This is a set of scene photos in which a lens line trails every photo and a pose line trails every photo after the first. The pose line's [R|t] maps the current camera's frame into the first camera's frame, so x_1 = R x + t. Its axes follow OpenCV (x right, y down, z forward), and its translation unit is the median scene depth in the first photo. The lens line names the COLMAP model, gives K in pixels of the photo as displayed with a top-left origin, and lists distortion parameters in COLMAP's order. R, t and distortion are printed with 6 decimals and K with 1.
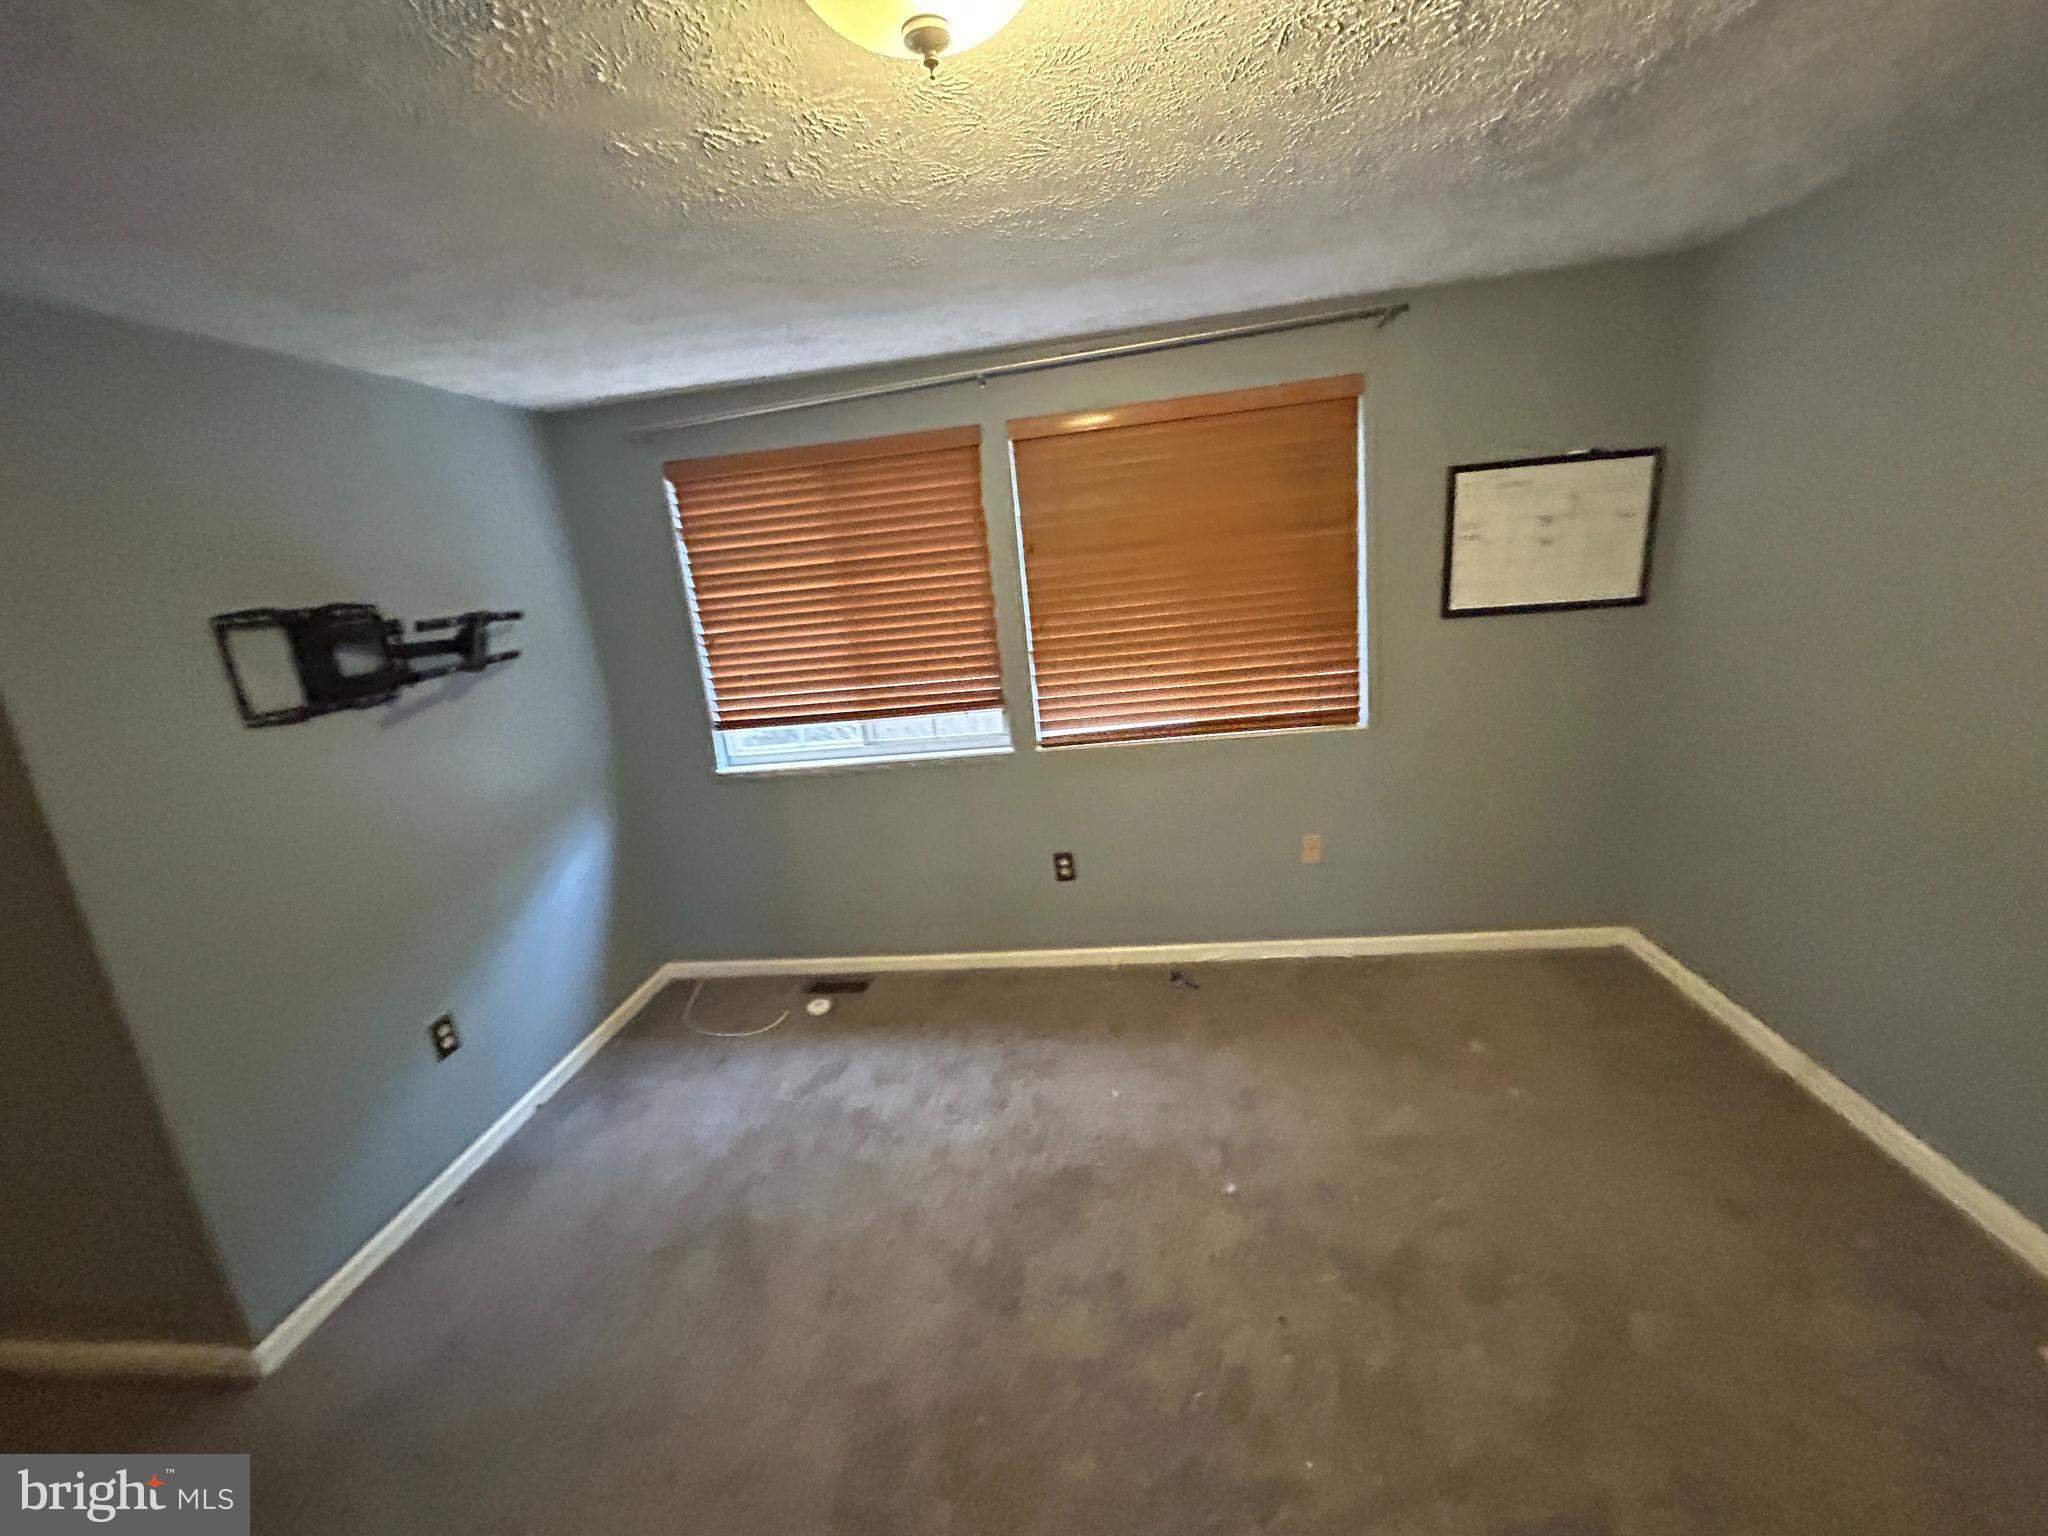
lens RADIAL K [[826.4, 0, 1021.5], [0, 826.4, 762.8], [0, 0, 1]] dist [0.000688, 0.000068]
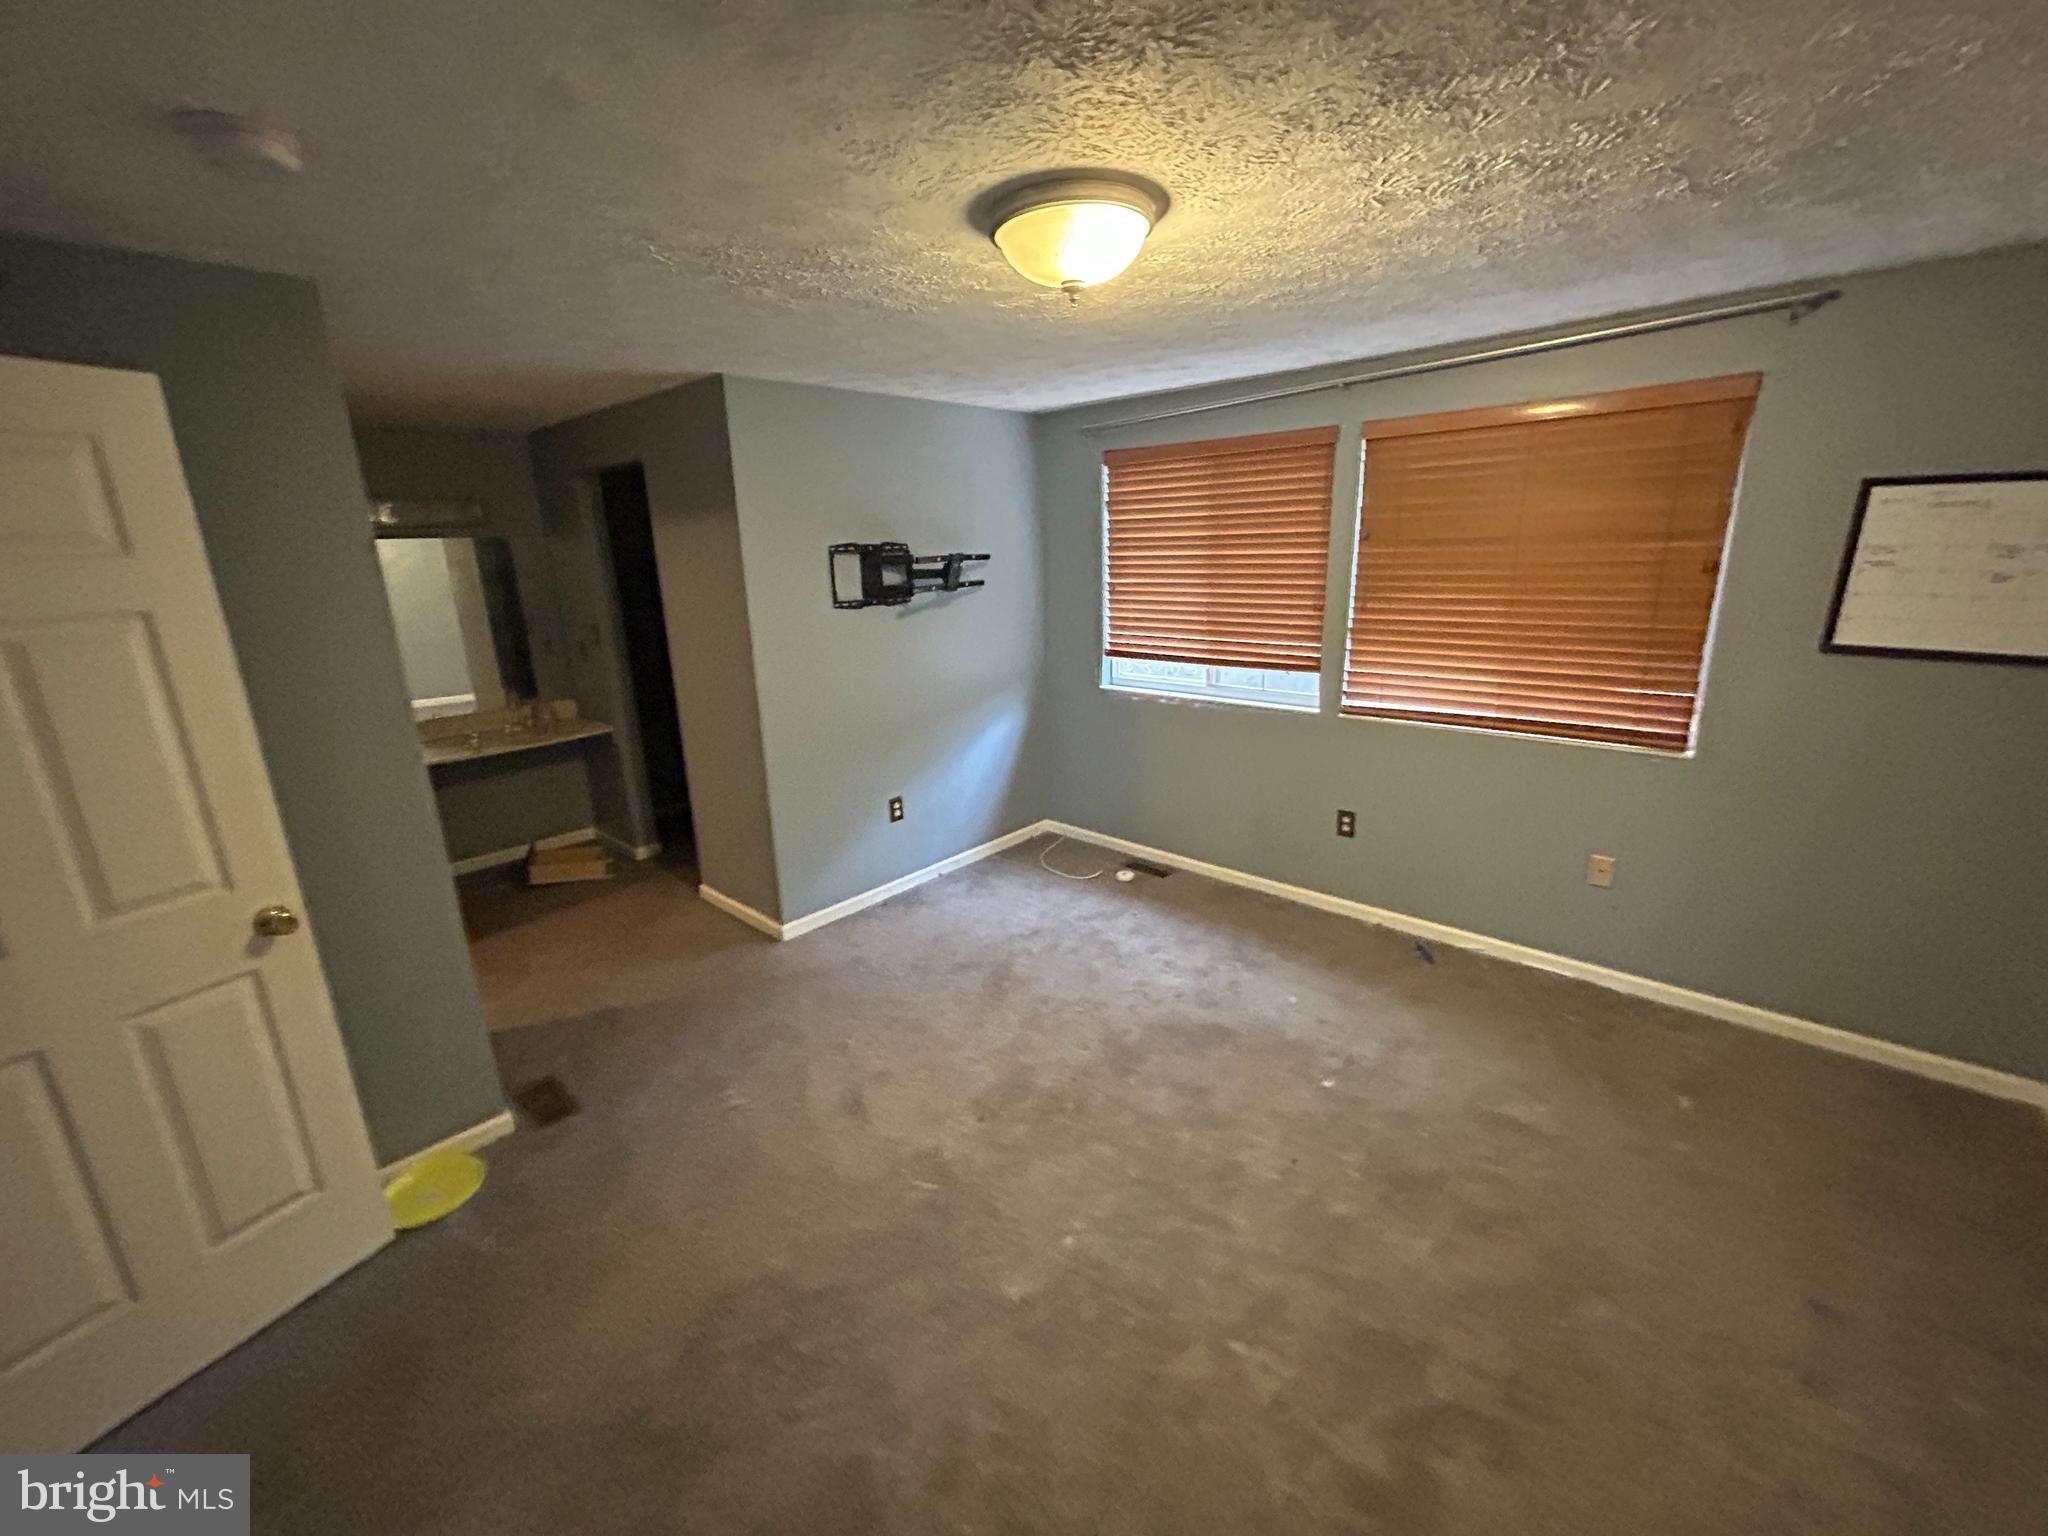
lens RADIAL K [[826.4, 0, 1021.5], [0, 826.4, 762.8], [0, 0, 1]] dist [0.000688, 0.000068]
pose [[0.805054, 0.224728, -0.548985, 0.329720], [-0.192814, 0.974343, 0.116098, 0.000317], [0.560990, 0.012387, 0.827730, -0.194061]]
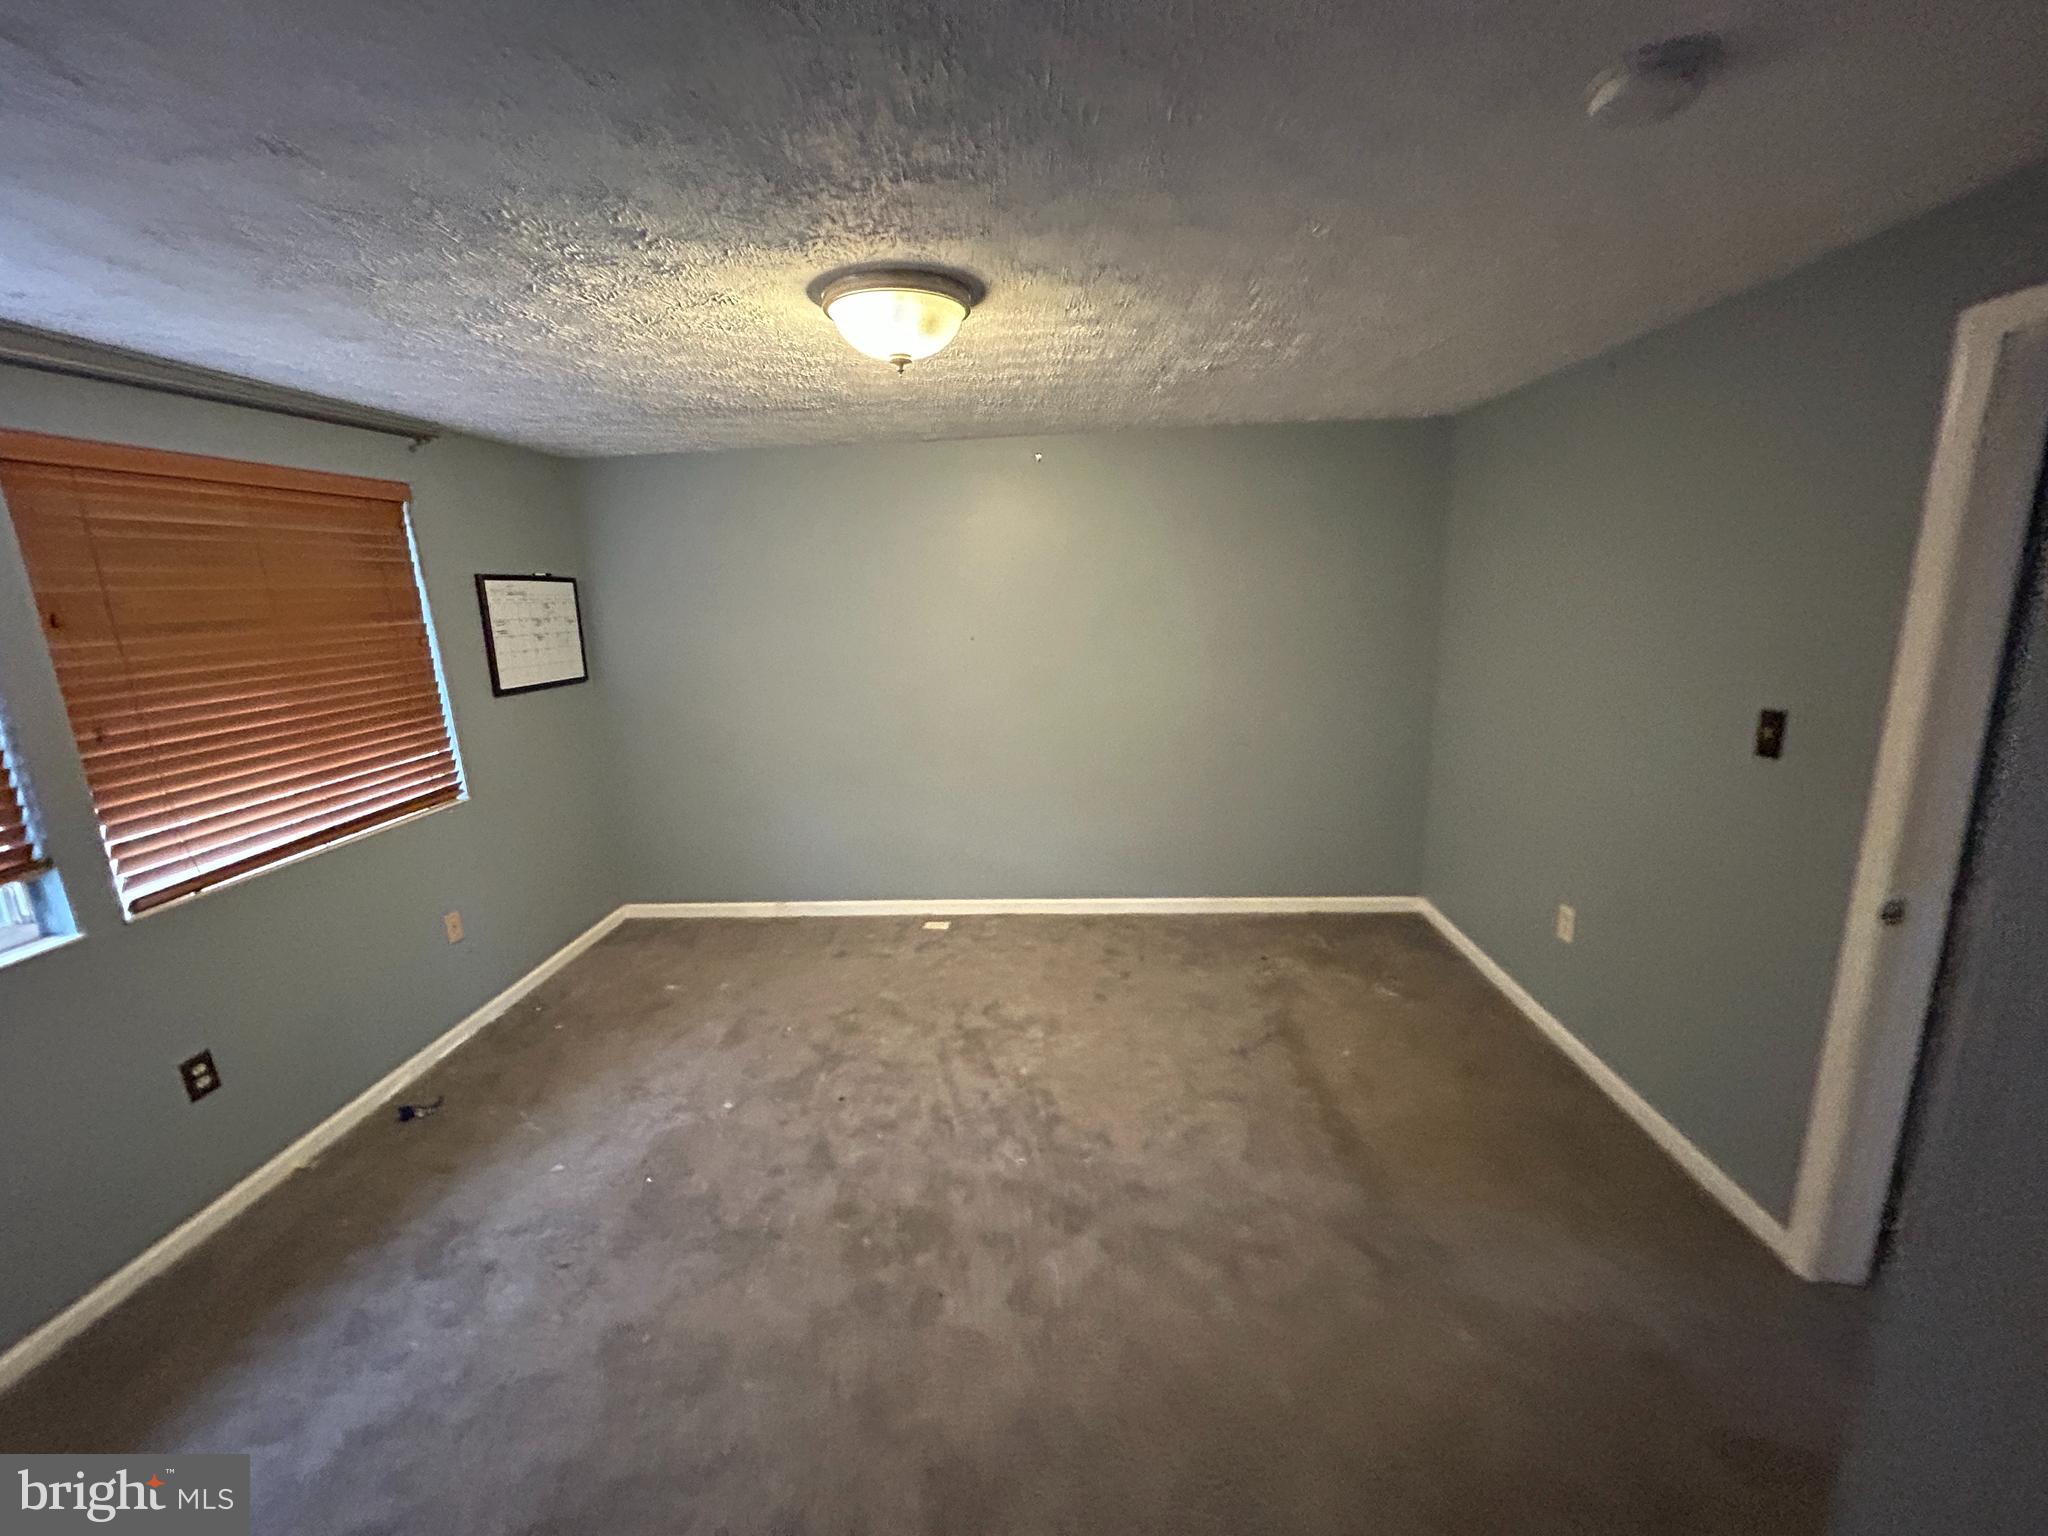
lens RADIAL K [[826.4, 0, 1021.5], [0, 826.4, 762.8], [0, 0, 1]] dist [0.000688, 0.000068]
pose [[-0.047289, -0.114784, 0.992264, -0.715043], [0.281161, 0.951682, 0.123489, -0.018036], [-0.958495, 0.284826, -0.012732, 0.308870]]
